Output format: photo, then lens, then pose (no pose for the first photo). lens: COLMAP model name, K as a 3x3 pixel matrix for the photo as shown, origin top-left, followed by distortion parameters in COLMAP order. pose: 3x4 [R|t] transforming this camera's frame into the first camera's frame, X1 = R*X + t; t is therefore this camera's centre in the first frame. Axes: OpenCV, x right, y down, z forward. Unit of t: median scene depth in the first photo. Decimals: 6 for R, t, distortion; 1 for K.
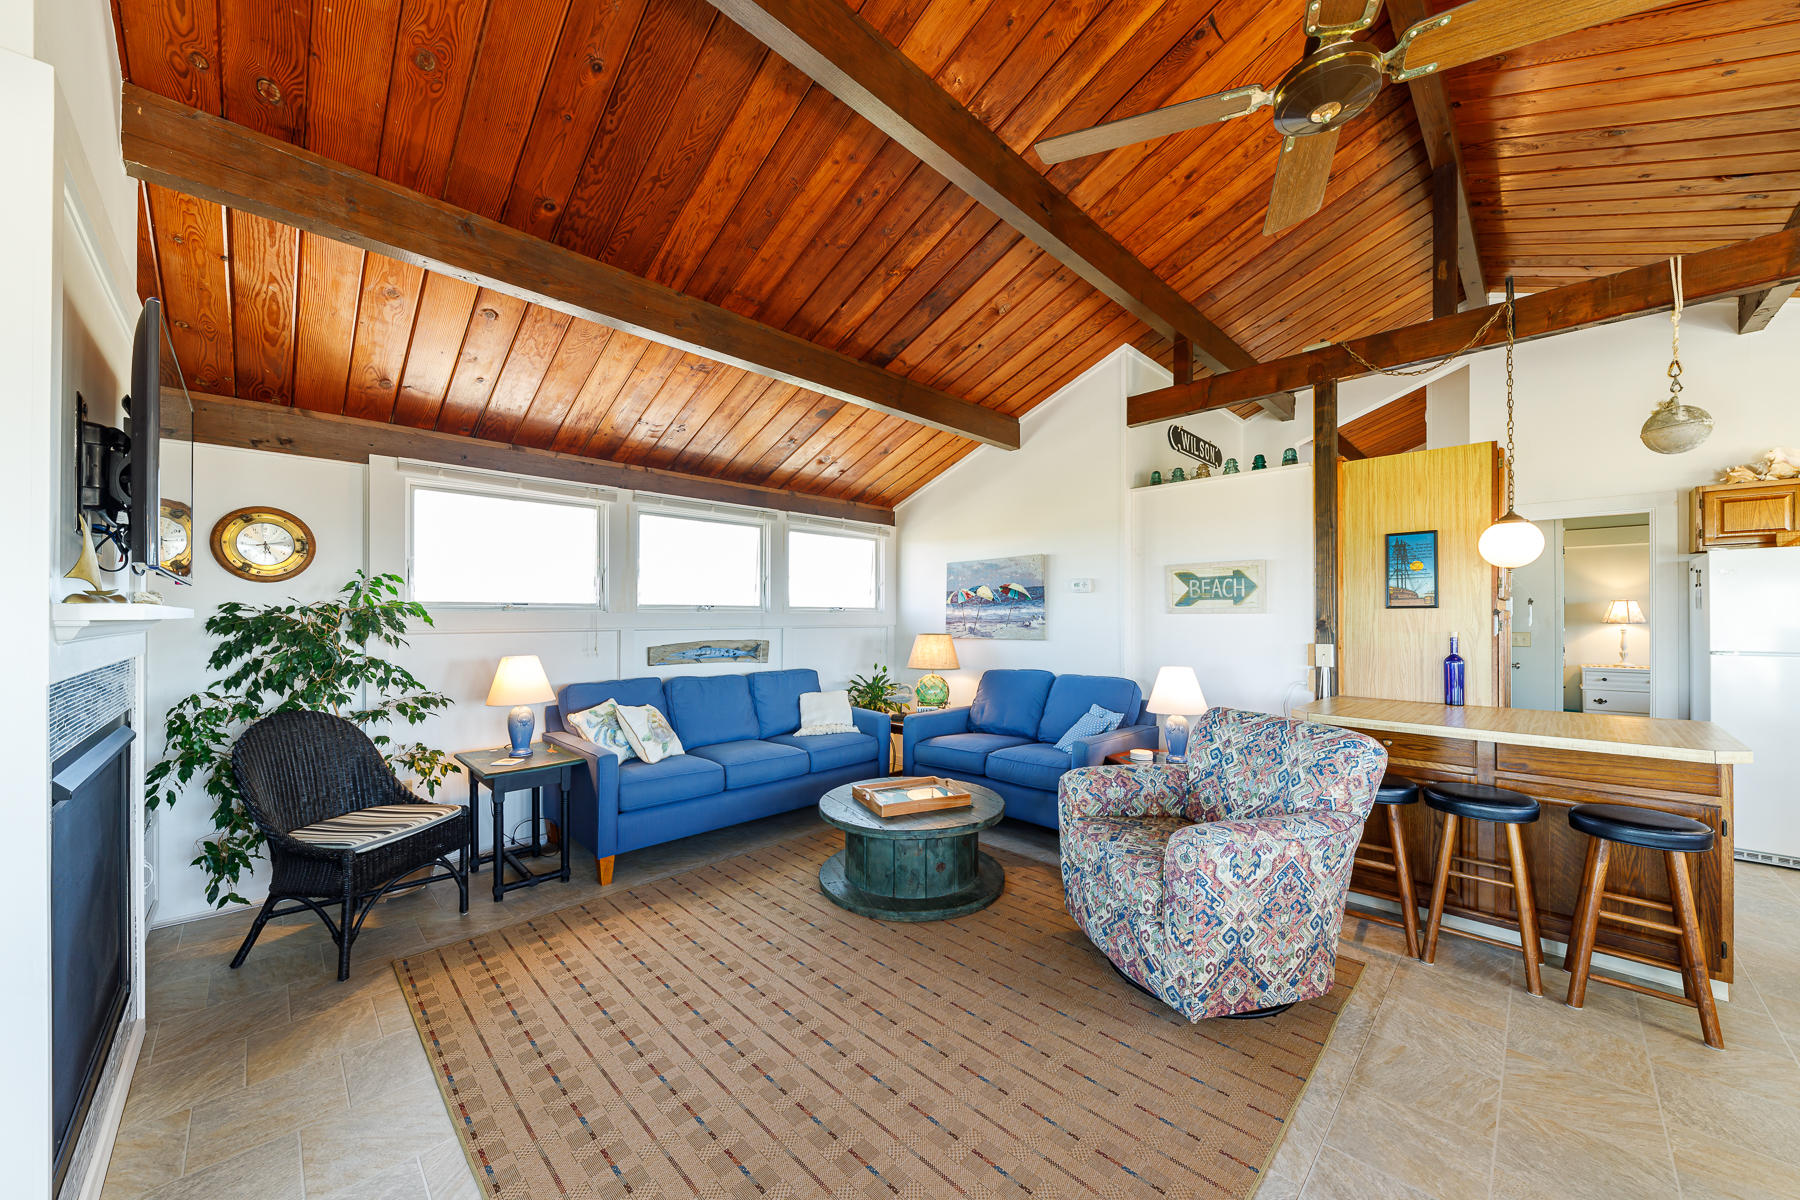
lens RADIAL K [[651.7, 0, 911.9], [0, 651.7, 608.2], [0, 0, 1]] dist [0.009778, -0.000087]
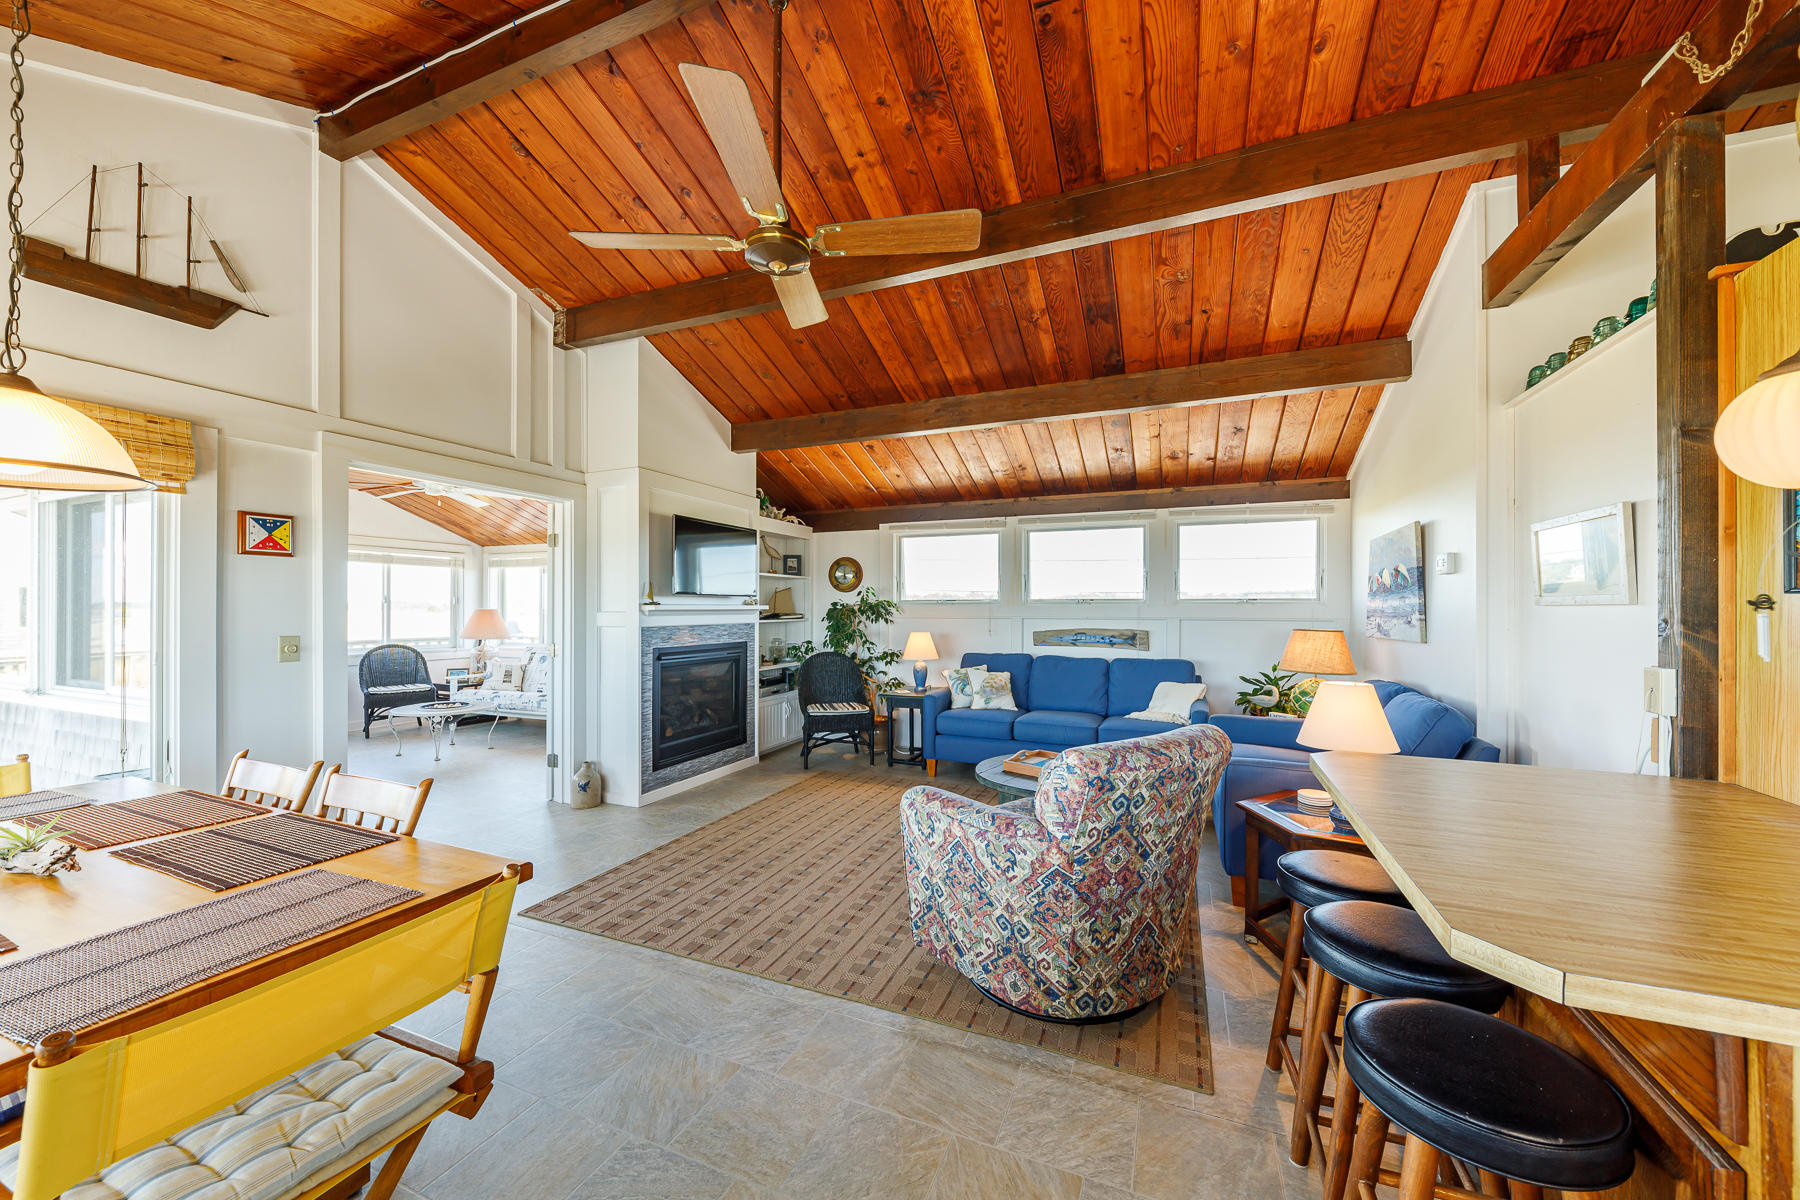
lens RADIAL K [[651.7, 0, 911.9], [0, 651.7, 608.2], [0, 0, 1]] dist [0.009778, -0.000087]
pose [[0.396664, 0.001375, -0.917963, 0.719246], [0.012200, 0.999903, 0.006770, -0.000111], [0.917883, -0.013885, 0.396609, 0.241563]]
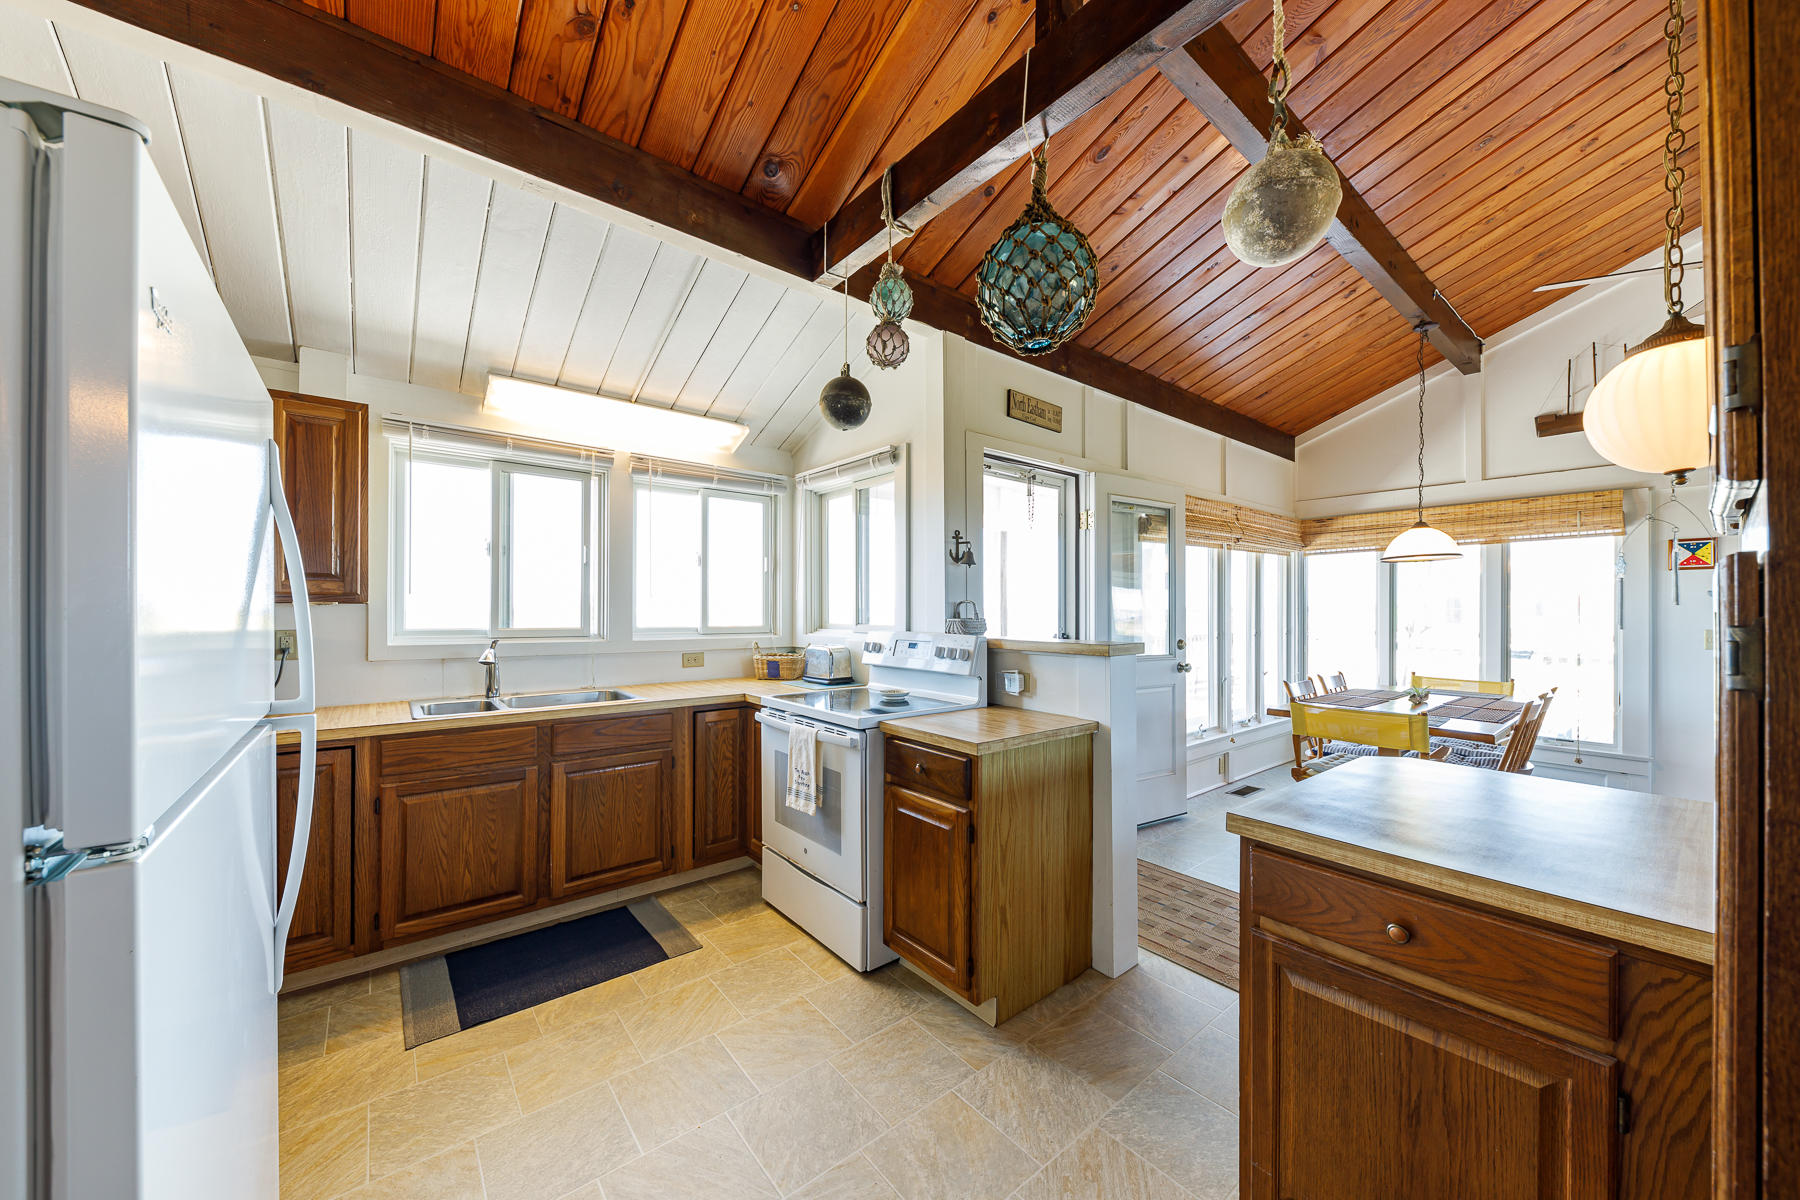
lens RADIAL K [[616.3, 0, 905.3], [0, 616.3, 617.4], [0, 0, 1]] dist [-0.000504, -0.000101]
pose [[-0.993942, -0.003289, 0.109858, 0.829727], [-0.002512, 0.999971, 0.007212, 0.005389], [-0.109878, 0.006892, -0.993921, 0.861962]]
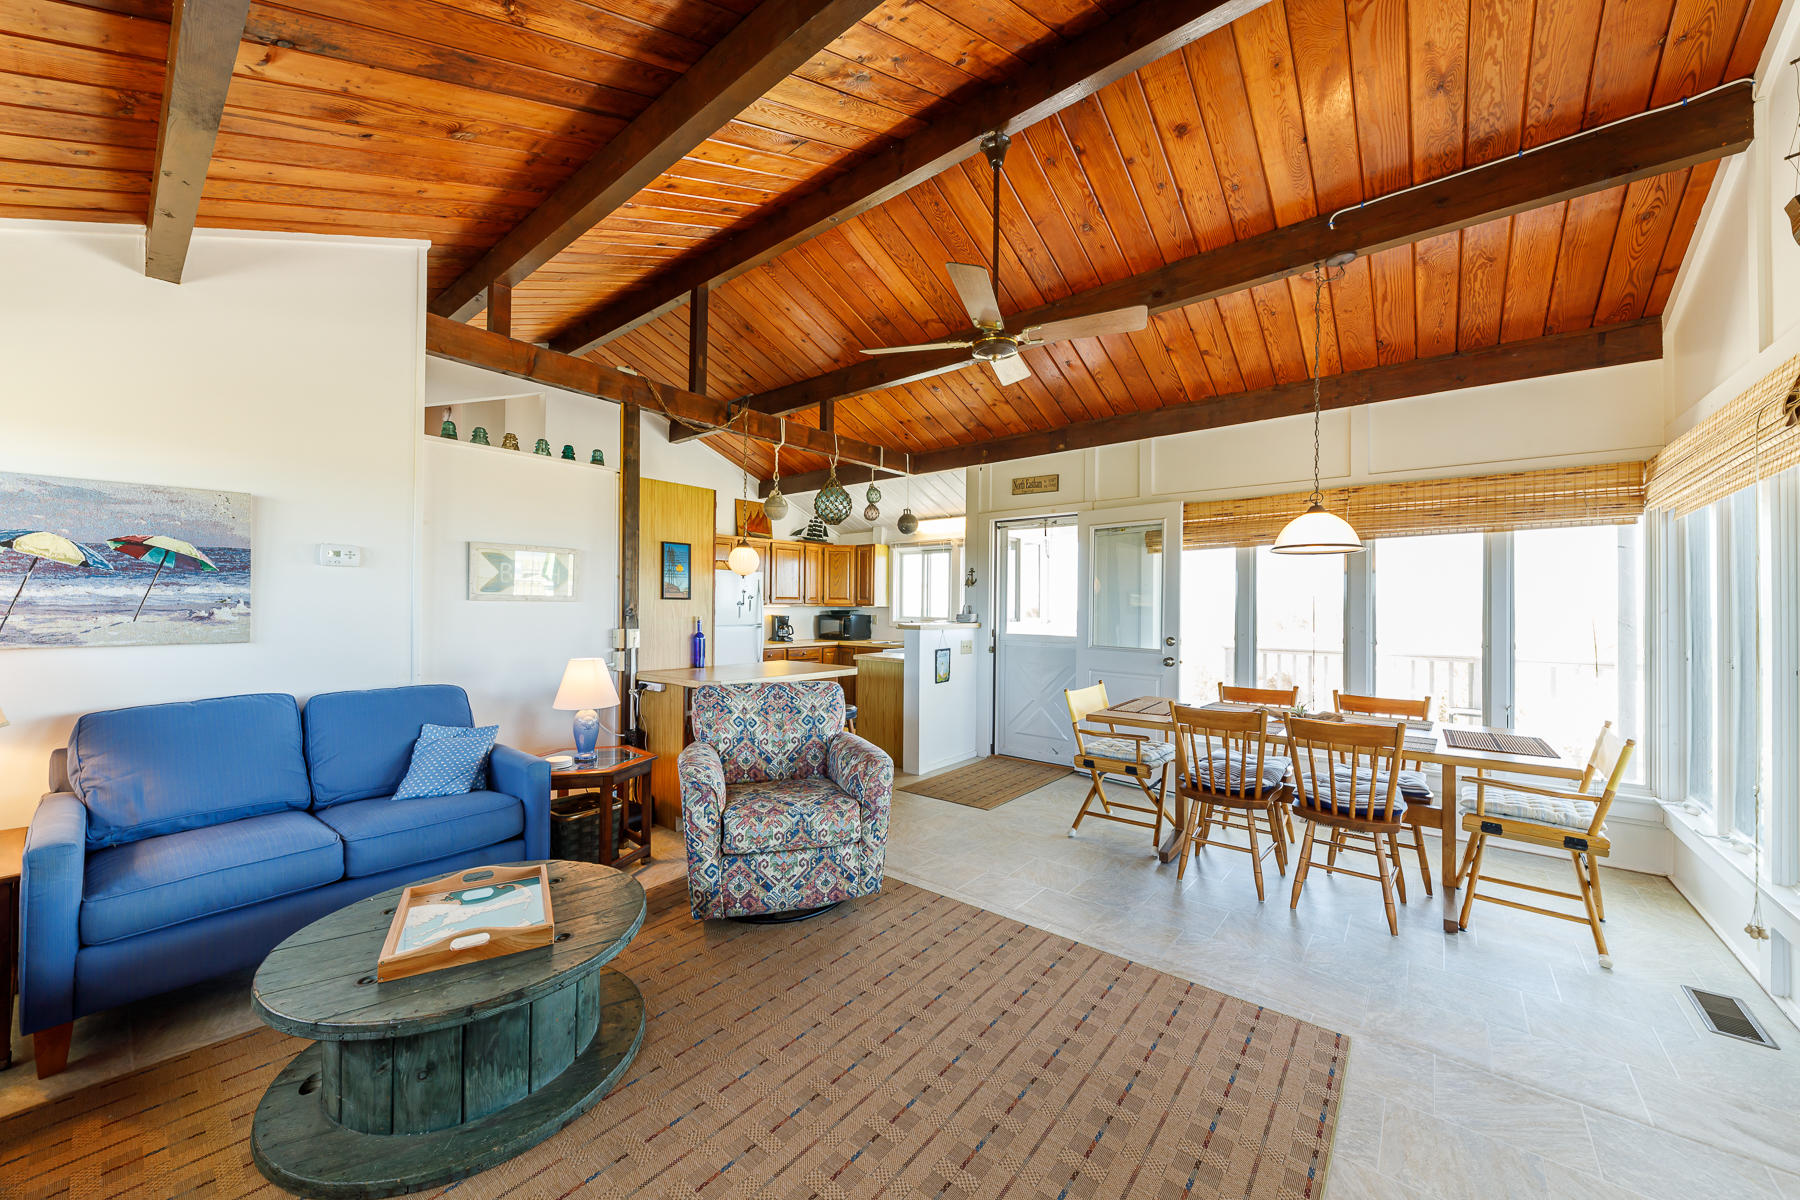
lens RADIAL K [[655.2, 0, 889.2], [0, 655.2, 599.0], [0, 0, 1]] dist [0.007677, -0.000023]
pose [[-0.091718, 0.013389, 0.995695, -0.446608], [-0.021258, 0.999655, -0.015401, 0.007566], [-0.995558, -0.022579, -0.091401, 0.503948]]
